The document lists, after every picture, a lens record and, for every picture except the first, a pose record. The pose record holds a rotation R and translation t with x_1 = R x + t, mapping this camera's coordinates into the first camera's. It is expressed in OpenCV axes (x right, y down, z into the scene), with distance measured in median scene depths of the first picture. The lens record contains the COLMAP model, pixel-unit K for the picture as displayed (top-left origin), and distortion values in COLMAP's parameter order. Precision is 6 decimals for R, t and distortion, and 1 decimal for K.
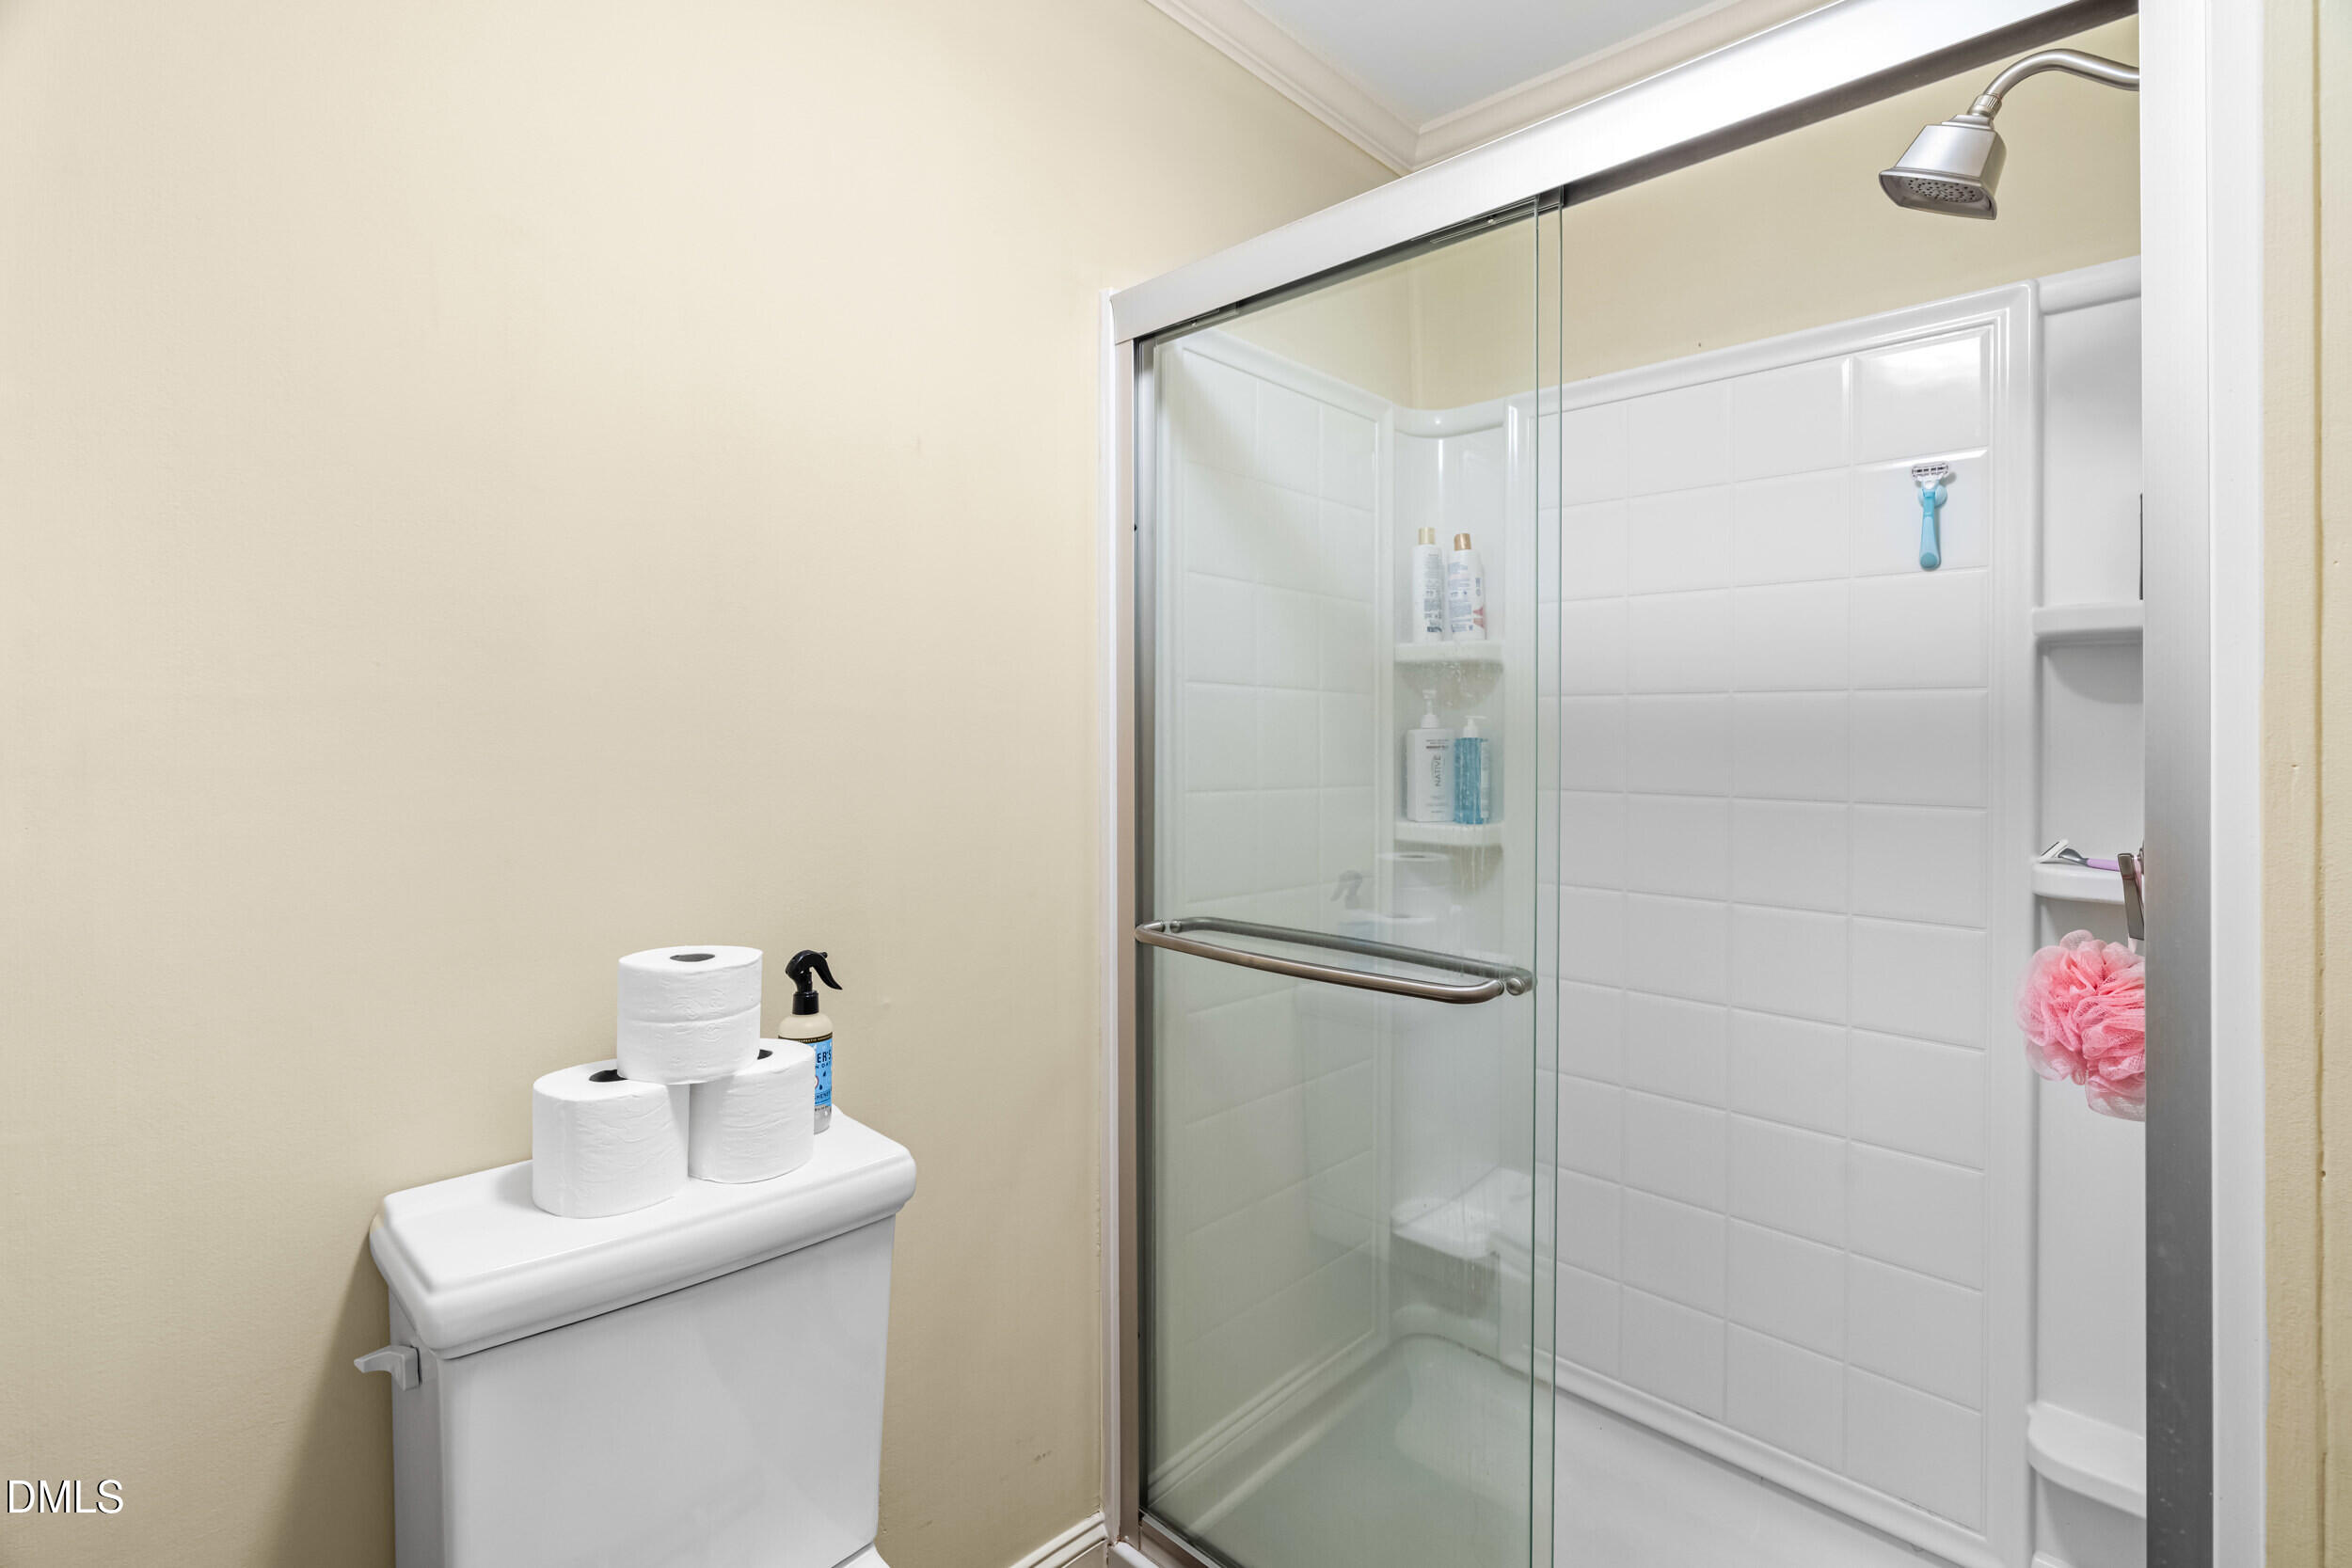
lens RADIAL K [[1085.0, 0, 1170.2], [0, 1085.0, 759.8], [0, 0, 1]] dist [0.004084, 0.000648]
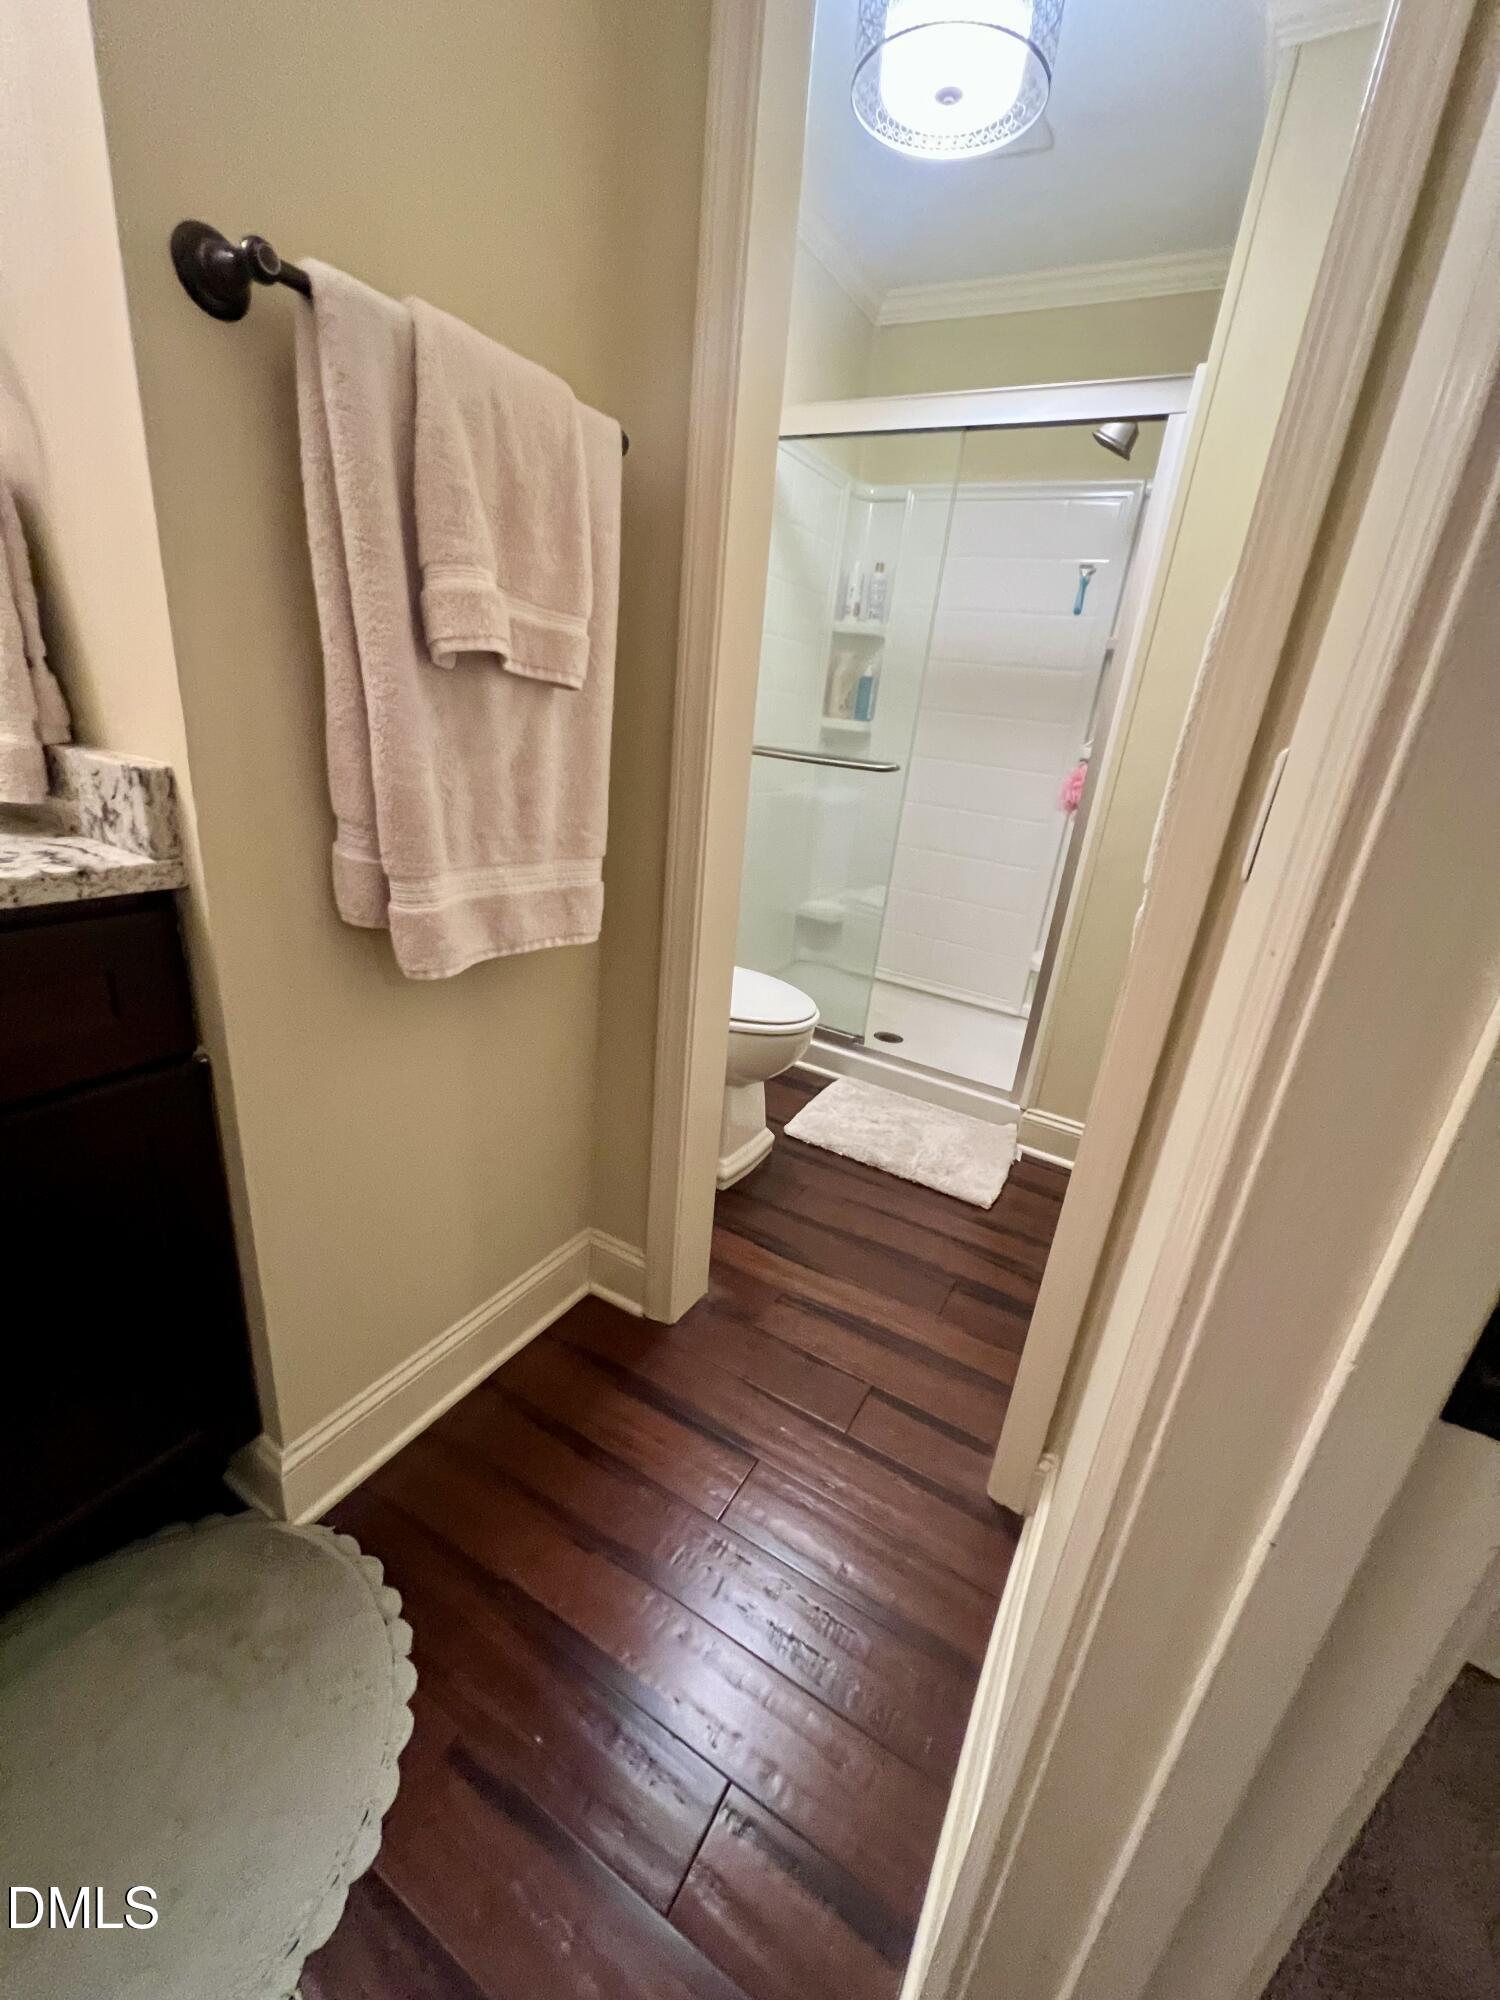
lens RADIAL K [[789.6, 0, 742.1], [0, 789.6, 1005.4], [0, 0, 1]] dist [0.004220, -0.001010]
pose [[0.968065, -0.000160, 0.250700, -0.322022], [-0.090938, 0.931667, 0.351748, 0.054986], [-0.233625, -0.363313, 0.901900, -0.513700]]
